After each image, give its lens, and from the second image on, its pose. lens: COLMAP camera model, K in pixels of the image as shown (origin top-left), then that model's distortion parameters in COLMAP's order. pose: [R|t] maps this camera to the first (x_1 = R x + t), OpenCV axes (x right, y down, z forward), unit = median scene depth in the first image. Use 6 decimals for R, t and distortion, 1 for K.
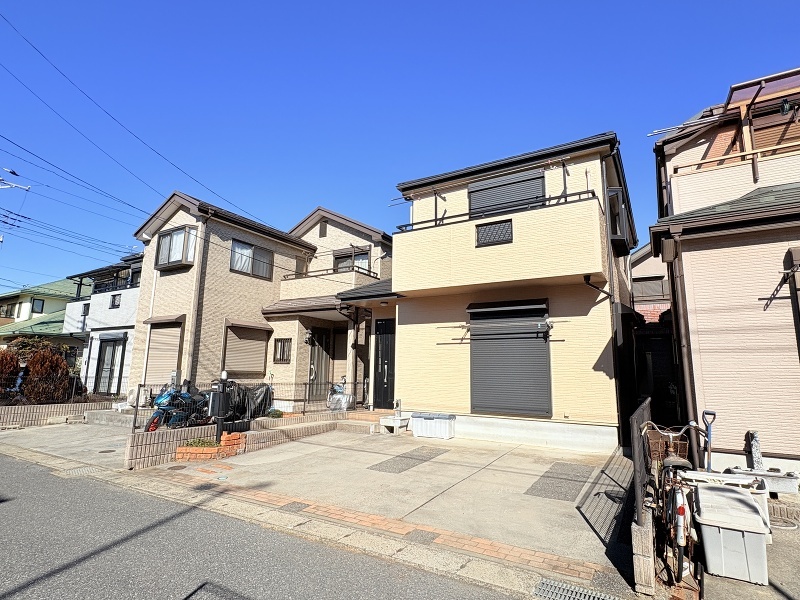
lens RADIAL K [[431.2, 0, 395.8], [0, 431.2, 297.6], [0, 0, 1]] dist [-0.001509, 0.000818]
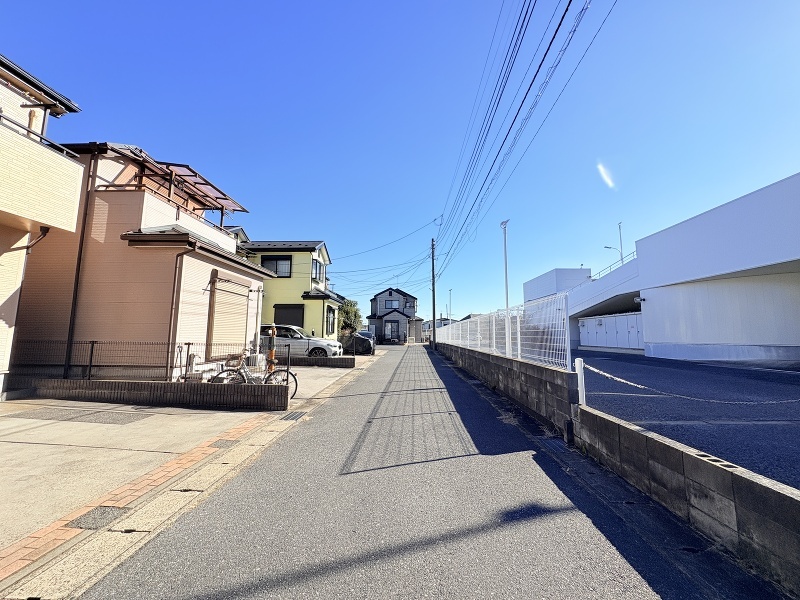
lens RADIAL K [[316.9, 0, 398.9], [0, 316.9, 297.5], [0, 0, 1]] dist [-0.000132, 0.000330]
pose [[-0.489866, 0.079788, 0.868139, -0.436899], [-0.167562, 0.968620, -0.183573, 0.077980], [-0.855543, -0.235393, -0.461124, 0.429698]]
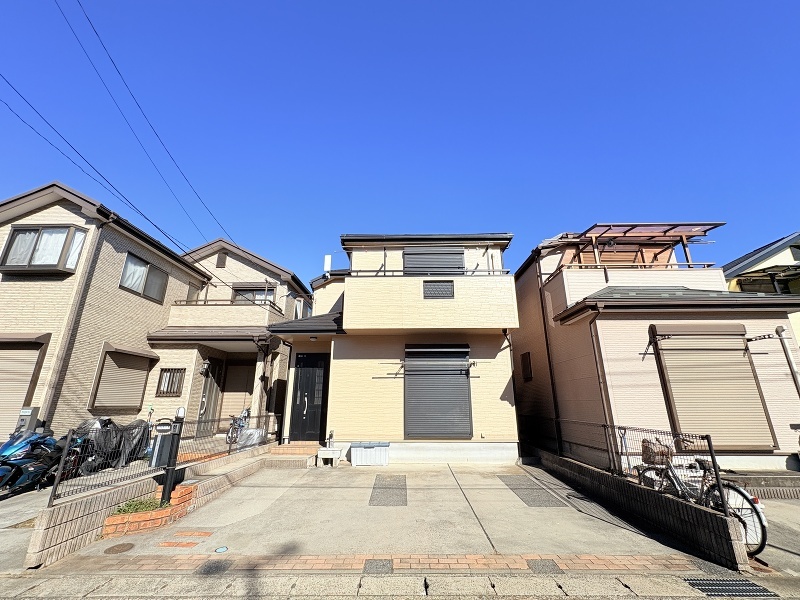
lens RADIAL K [[342.1, 0, 399.1], [0, 342.1, 297.4], [0, 0, 1]] dist [0.000178, 0.000077]
pose [[0.861468, 0.133462, 0.489960, -0.289340], [-0.071291, 0.987075, -0.143525, 0.021029], [-0.502783, 0.088713, 0.859848, 0.158227]]
